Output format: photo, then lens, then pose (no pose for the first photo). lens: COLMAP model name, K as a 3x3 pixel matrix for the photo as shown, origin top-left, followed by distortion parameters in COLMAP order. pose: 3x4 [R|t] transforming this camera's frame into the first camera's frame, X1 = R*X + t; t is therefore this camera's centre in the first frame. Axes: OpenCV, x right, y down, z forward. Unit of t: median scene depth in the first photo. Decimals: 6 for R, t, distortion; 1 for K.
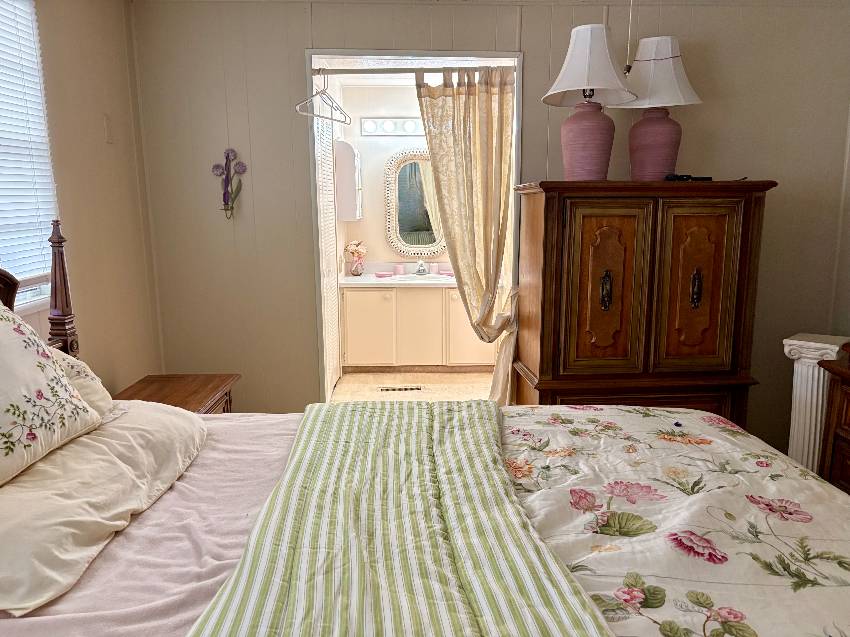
lens RADIAL K [[645.2, 0, 425.0], [0, 645.2, 318.5], [0, 0, 1]] dist [0.071054, -0.085425]
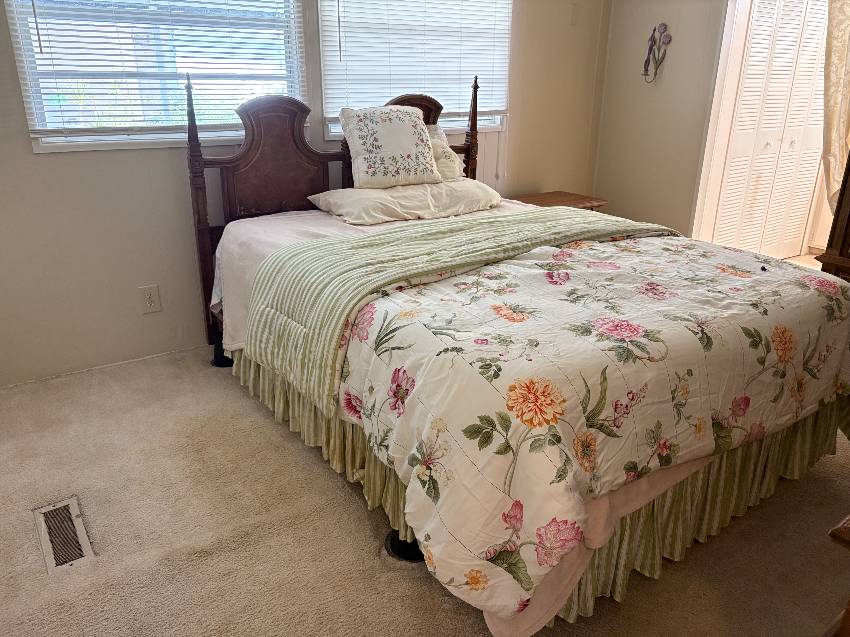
lens RADIAL K [[645.2, 0, 425.0], [0, 645.2, 318.5], [0, 0, 1]] dist [0.071054, -0.085425]
pose [[0.538207, 0.306355, -0.785163, 0.670945], [-0.168770, 0.951904, 0.255726, 0.036049], [0.825742, -0.005122, 0.564024, -0.090076]]
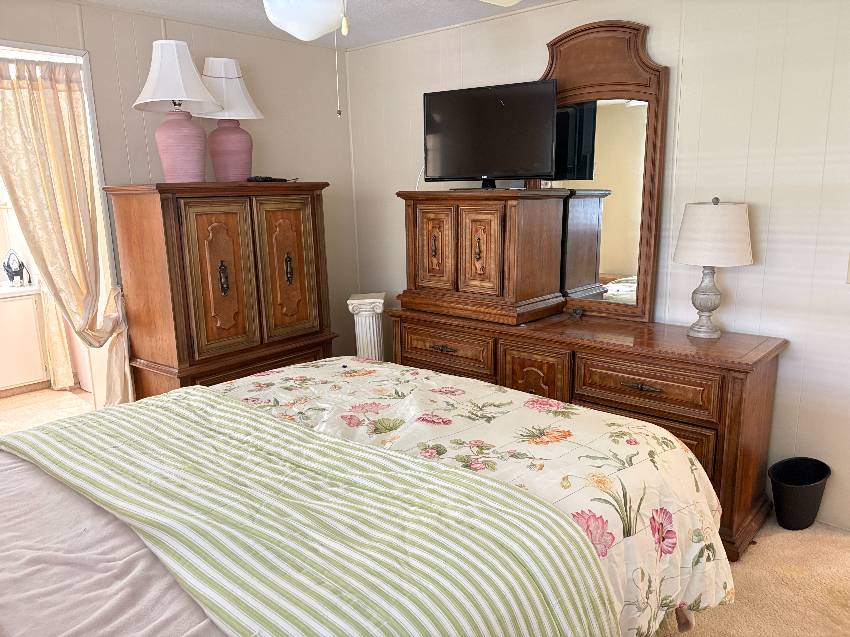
lens RADIAL K [[645.2, 0, 425.0], [0, 645.2, 318.5], [0, 0, 1]] dist [0.071054, -0.085425]
pose [[0.693332, -0.158682, 0.702930, -0.292606], [0.147530, 0.986050, 0.077079, -0.010313], [-0.705355, 0.050262, 0.707070, -0.052451]]
